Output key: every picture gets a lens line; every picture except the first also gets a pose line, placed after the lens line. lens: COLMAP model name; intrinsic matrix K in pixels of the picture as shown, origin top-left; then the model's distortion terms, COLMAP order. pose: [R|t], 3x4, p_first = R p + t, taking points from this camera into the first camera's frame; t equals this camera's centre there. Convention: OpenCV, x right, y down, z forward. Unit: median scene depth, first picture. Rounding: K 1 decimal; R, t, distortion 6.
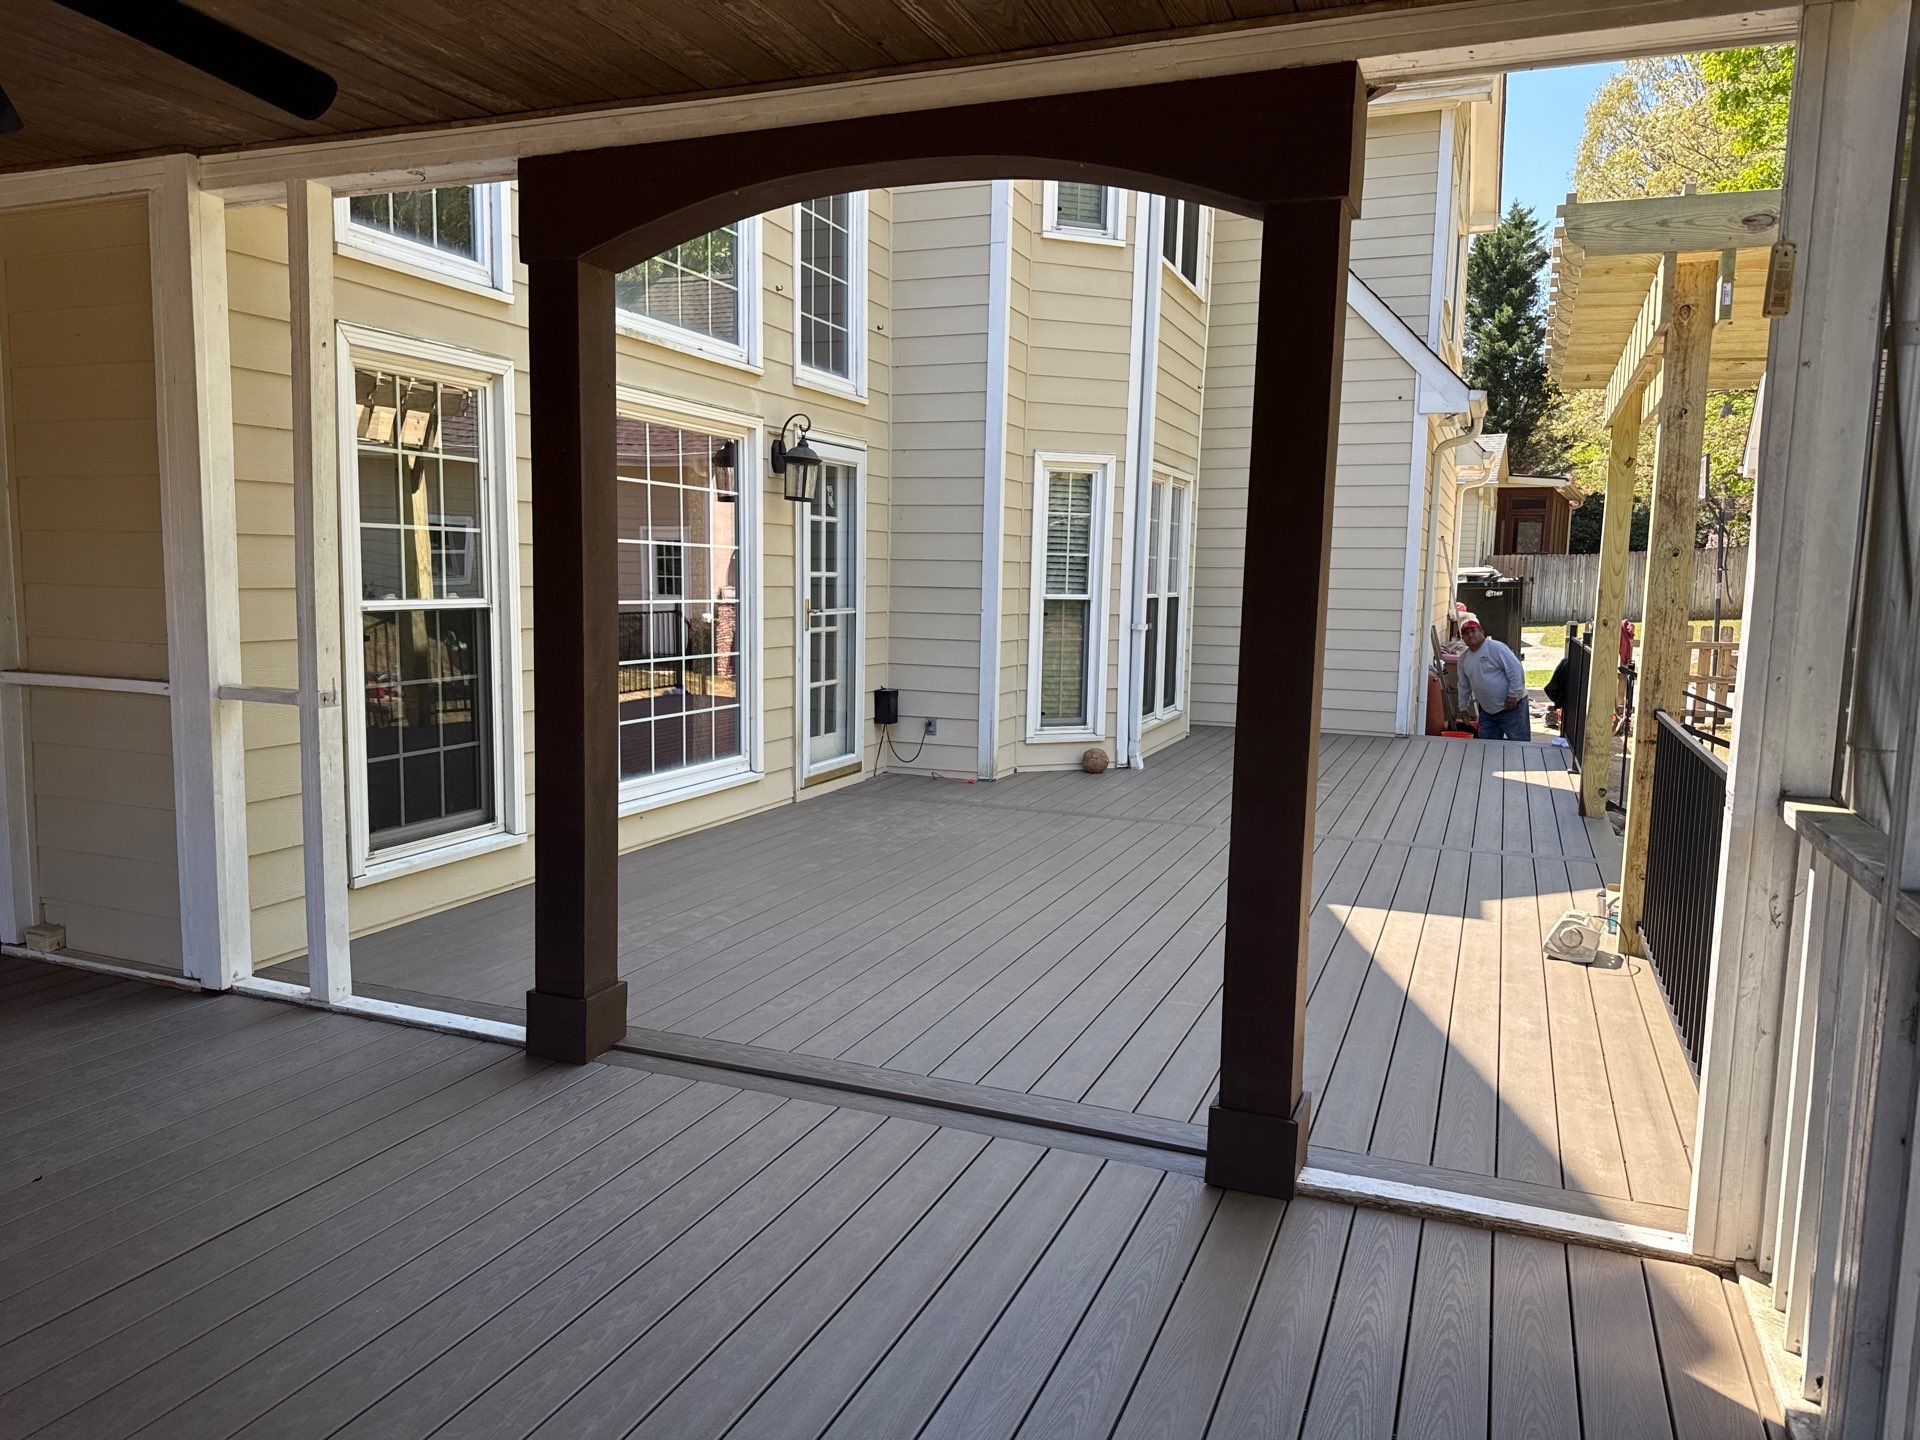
lens RADIAL K [[1350.6, 0, 960.0], [0, 1350.6, 720.0], [0, 0, 1]] dist [0.010128, -0.006179]
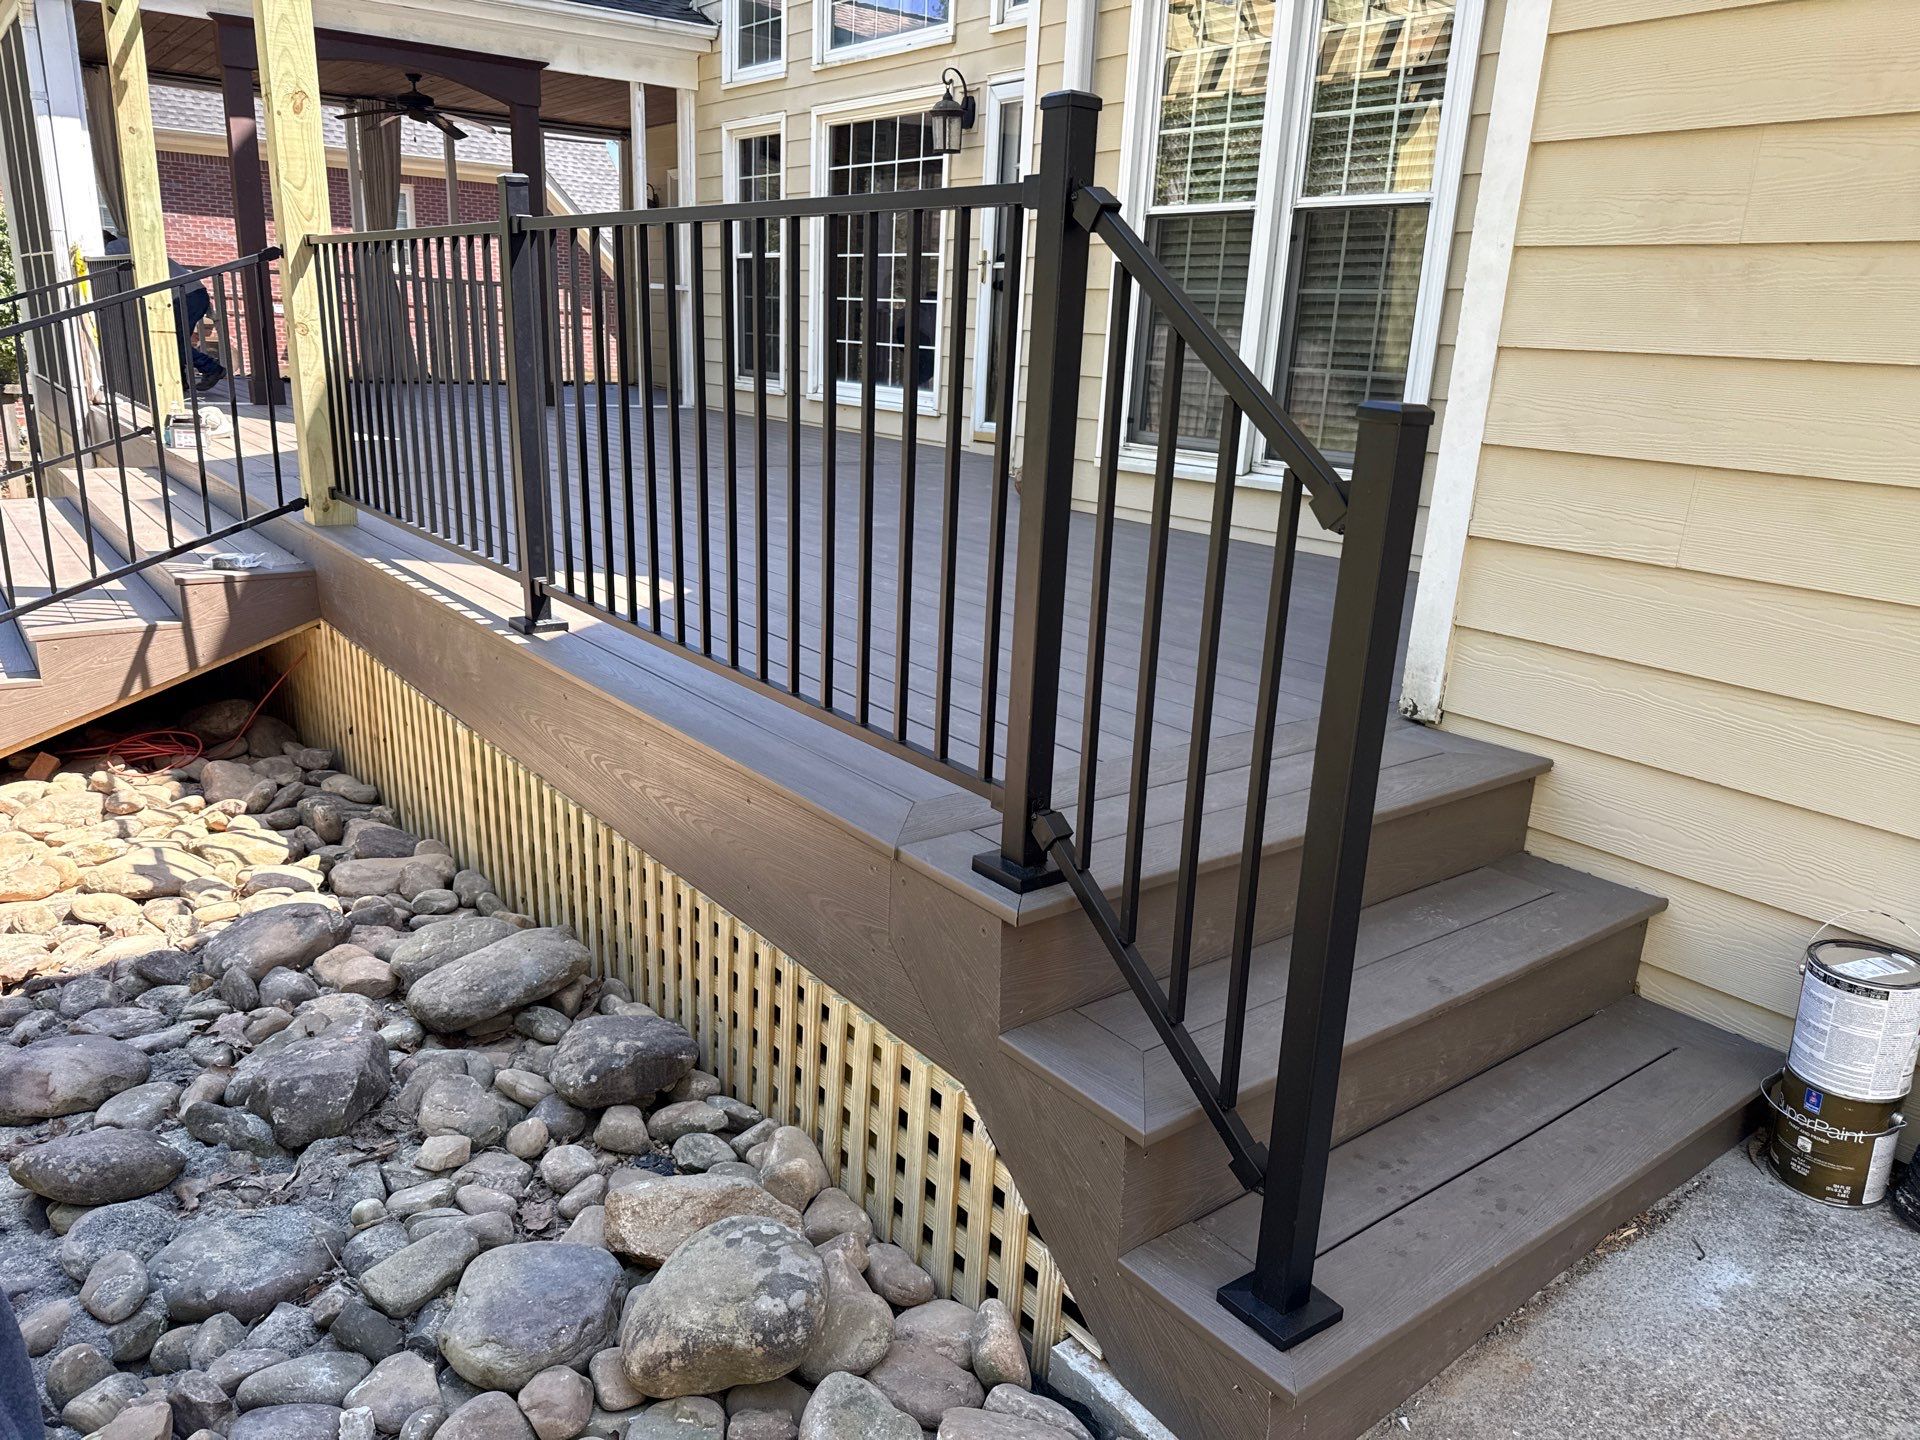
lens RADIAL K [[1361.2, 0, 960.3], [0, 1361.2, 733.4], [0, 0, 1]] dist [0.002963, -0.016406]
pose [[-0.505827, 0.205457, -0.837811, 0.792787], [-0.149848, 0.935529, 0.319891, -0.068921], [0.849520, 0.287354, -0.442428, 1.443252]]
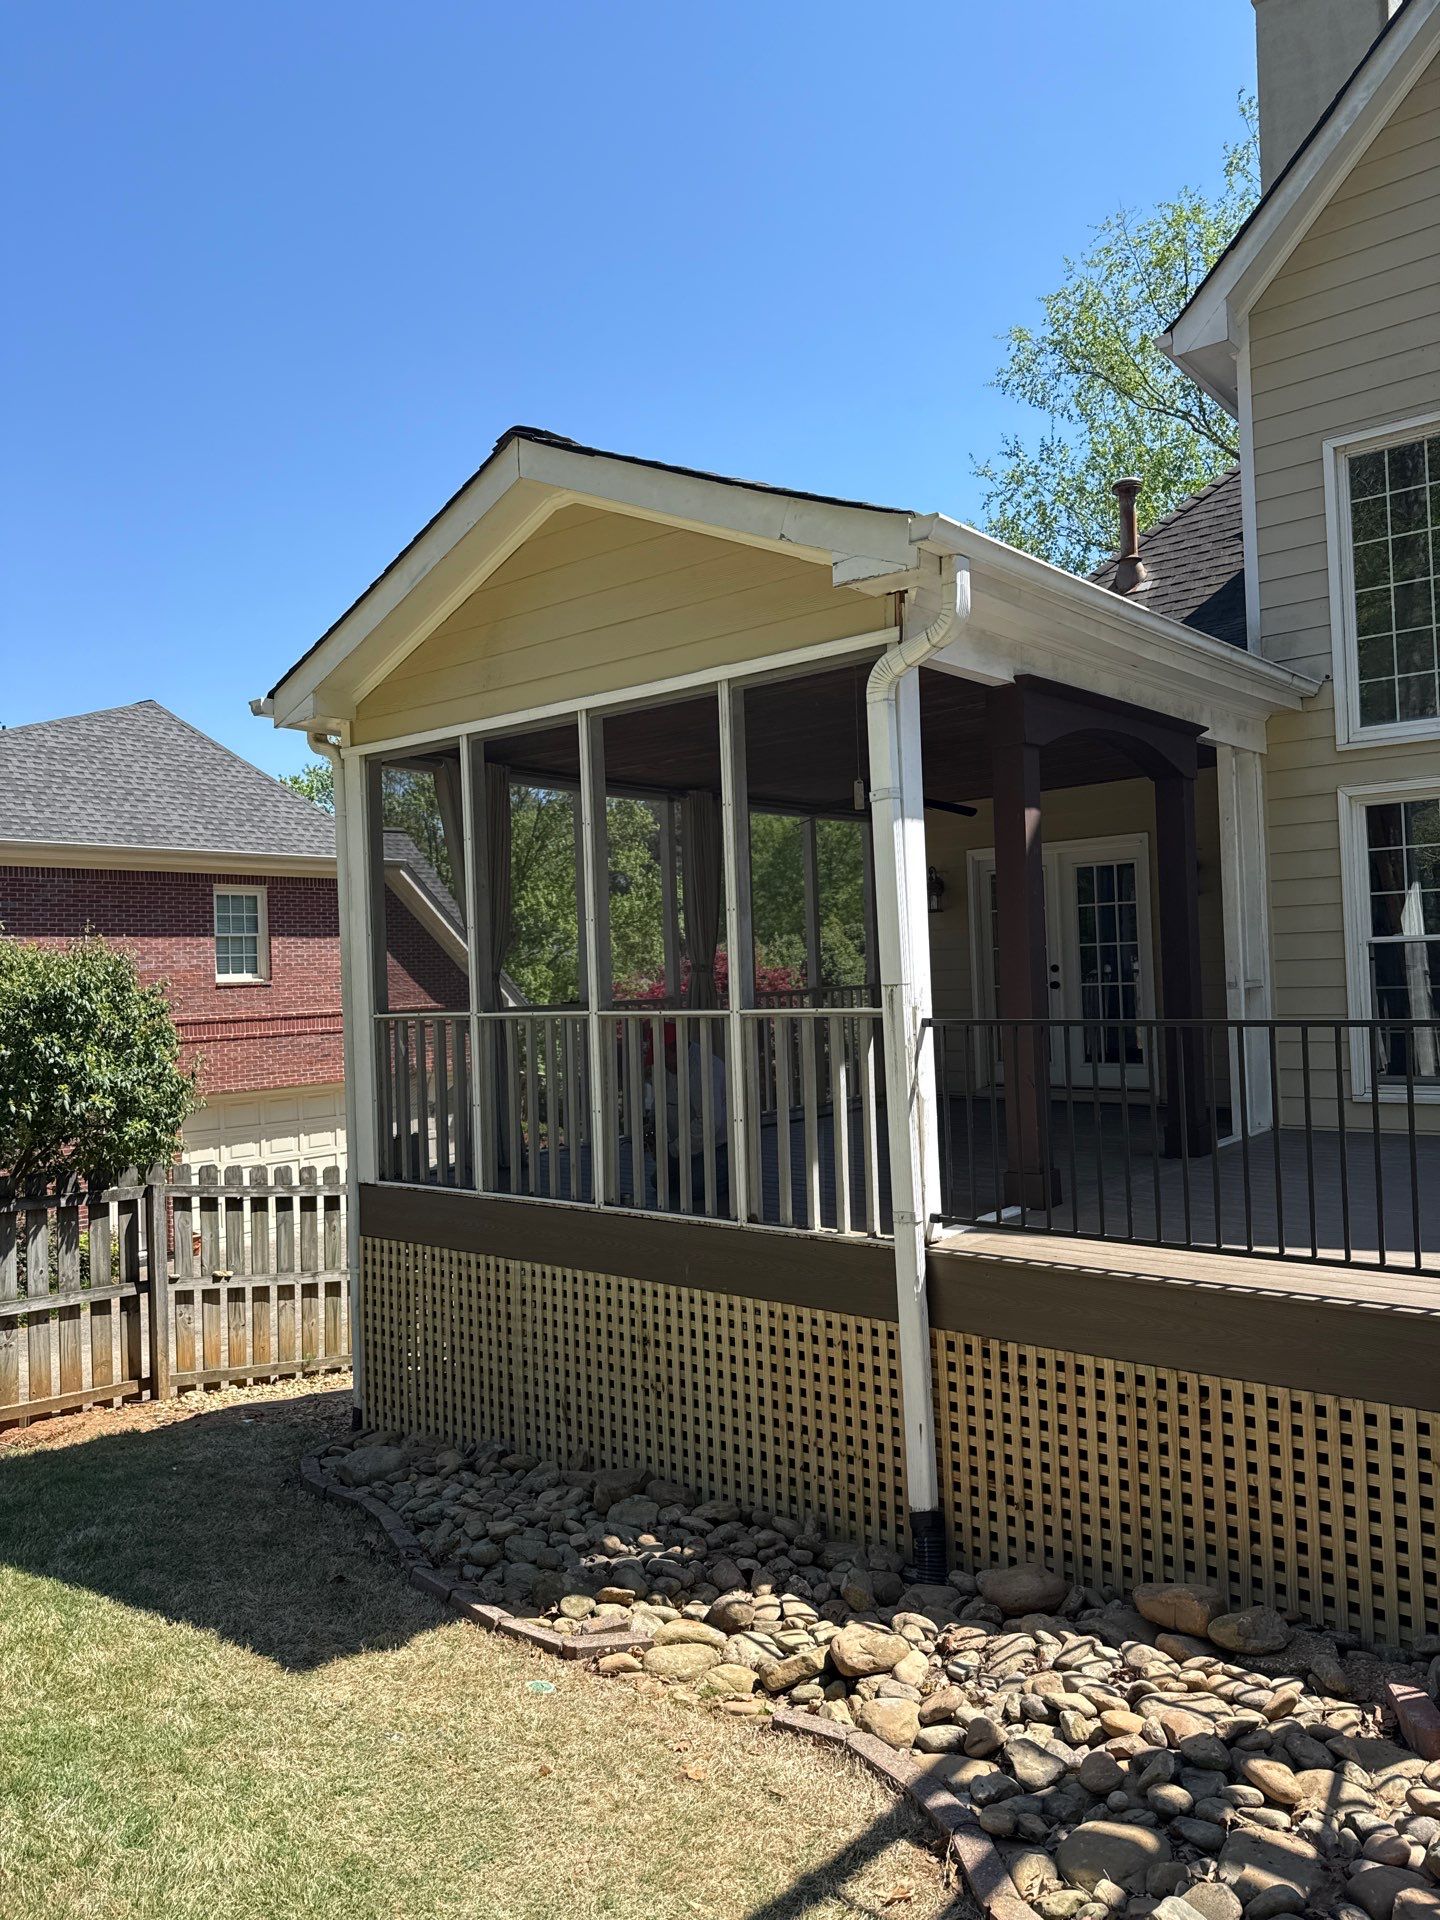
lens RADIAL K [[1350.6, 0, 703.1], [0, 1350.6, 937.5], [0, 0, 1]] dist [0.010128, -0.006179]
pose [[-0.315352, -0.032192, -0.948429, 0.852692], [-0.075333, 0.997120, -0.008797, -0.004705], [0.945980, 0.068674, -0.316869, 0.428531]]
